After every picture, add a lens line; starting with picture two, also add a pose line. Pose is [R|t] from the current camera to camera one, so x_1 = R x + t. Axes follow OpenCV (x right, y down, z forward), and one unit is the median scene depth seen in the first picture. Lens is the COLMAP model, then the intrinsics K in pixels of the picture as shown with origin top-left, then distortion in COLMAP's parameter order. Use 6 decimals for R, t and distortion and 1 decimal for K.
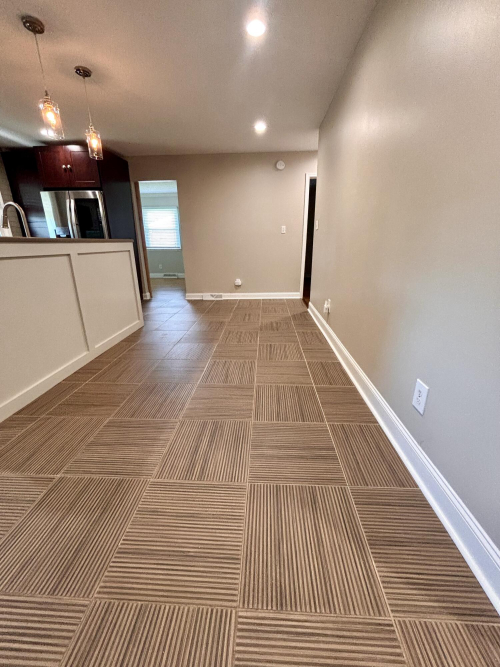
lens RADIAL K [[269.3, 0, 253.9], [0, 269.3, 334.1], [0, 0, 1]] dist [-0.002240, 0.000268]
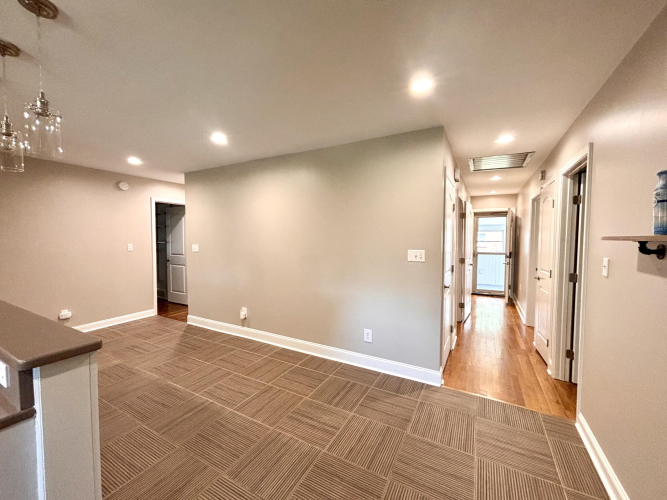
lens RADIAL K [[269.3, 0, 331.8], [0, 269.3, 249.2], [0, 0, 1]] dist [-0.002240, 0.000268]
pose [[0.440851, -0.027673, 0.897154, -0.944894], [0.279073, 0.954211, -0.107701, -0.192767], [-0.853093, 0.297852, 0.428388, 0.008112]]
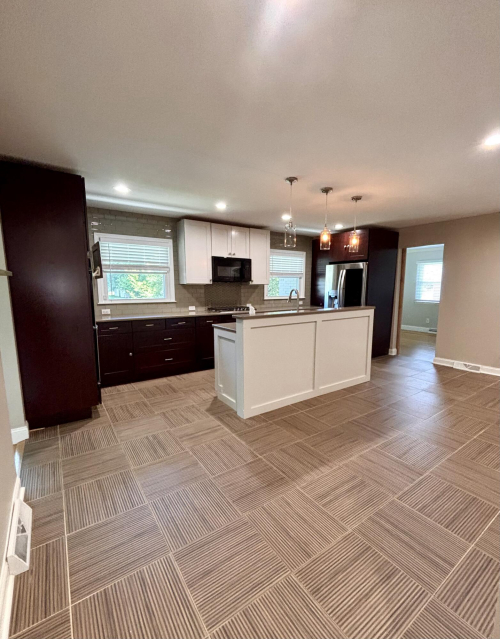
lens RADIAL K [[292.5, 0, 254.8], [0, 292.5, 333.2], [0, 0, 1]] dist [-0.019516, -0.000785]
pose [[0.604913, 0.132940, -0.785116, 0.361100], [-0.257514, 0.965644, -0.034900, -0.095544], [0.753504, 0.223290, 0.618364, -0.211267]]
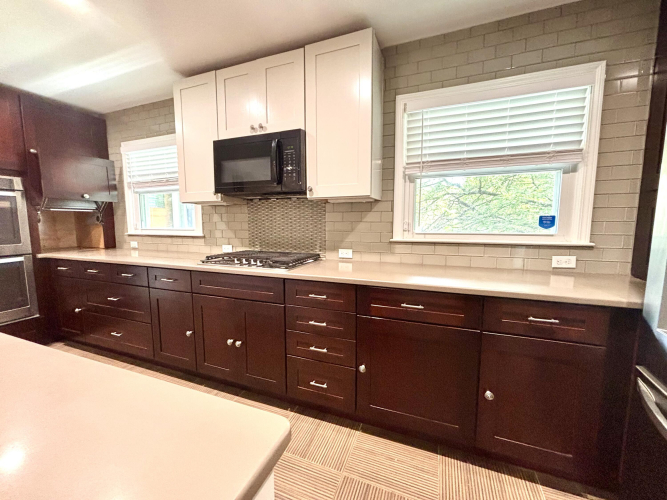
lens RADIAL K [[269.3, 0, 331.9], [0, 269.3, 250.8], [0, 0, 1]] dist [-0.002240, 0.000268]
pose [[-0.325001, 0.102276, -0.940167, -0.880225], [-0.299181, 0.931958, 0.204804, -0.623706], [0.897143, 0.347841, -0.272288, 1.588964]]
